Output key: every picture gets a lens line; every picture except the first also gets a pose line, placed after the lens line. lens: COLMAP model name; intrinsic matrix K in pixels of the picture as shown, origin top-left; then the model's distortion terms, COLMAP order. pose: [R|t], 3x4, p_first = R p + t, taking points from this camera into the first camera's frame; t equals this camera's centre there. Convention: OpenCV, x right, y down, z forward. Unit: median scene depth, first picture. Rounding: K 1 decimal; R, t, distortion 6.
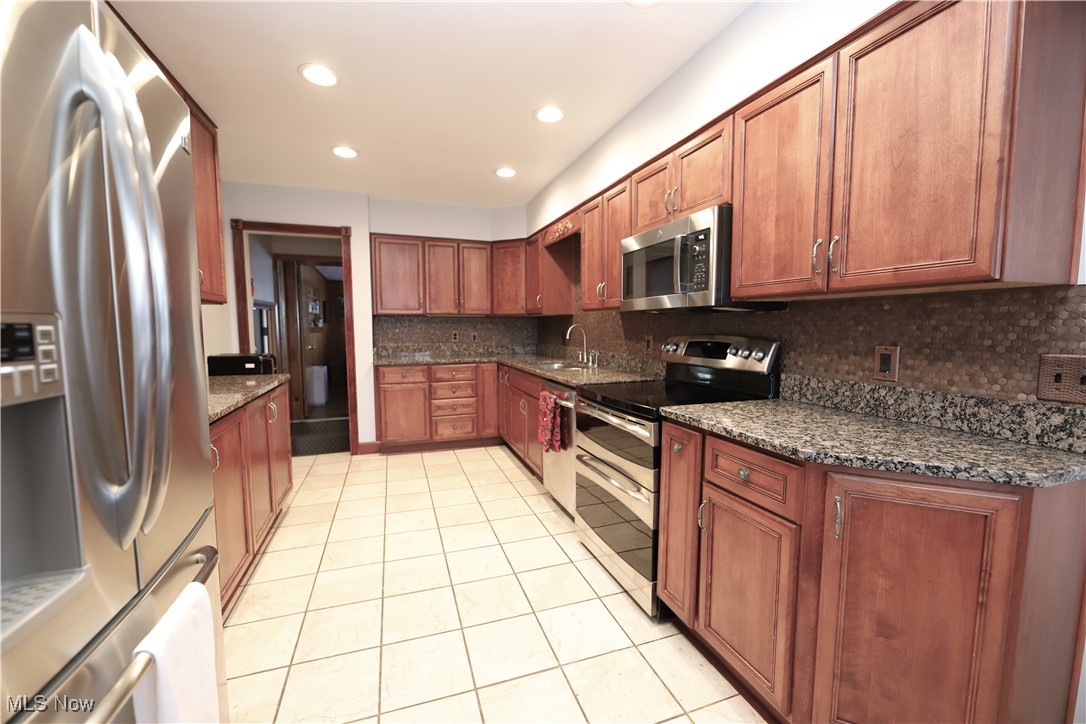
lens RADIAL K [[438.9, 0, 539.5], [0, 438.9, 361.8], [0, 0, 1]] dist [0.000951, -0.000072]
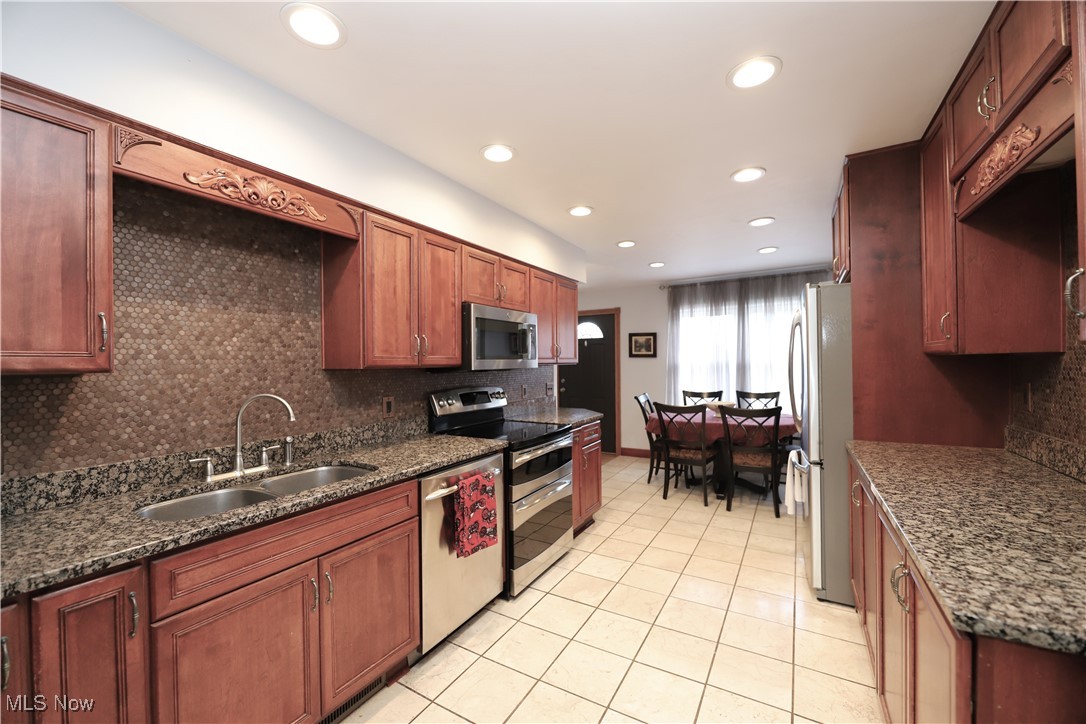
lens RADIAL K [[438.9, 0, 539.5], [0, 438.9, 361.8], [0, 0, 1]] dist [0.000951, -0.000072]
pose [[-0.646986, 0.008686, 0.762452, -0.614842], [0.076784, 0.995594, 0.053814, -0.153008], [-0.758626, 0.093361, -0.644803, 1.325245]]
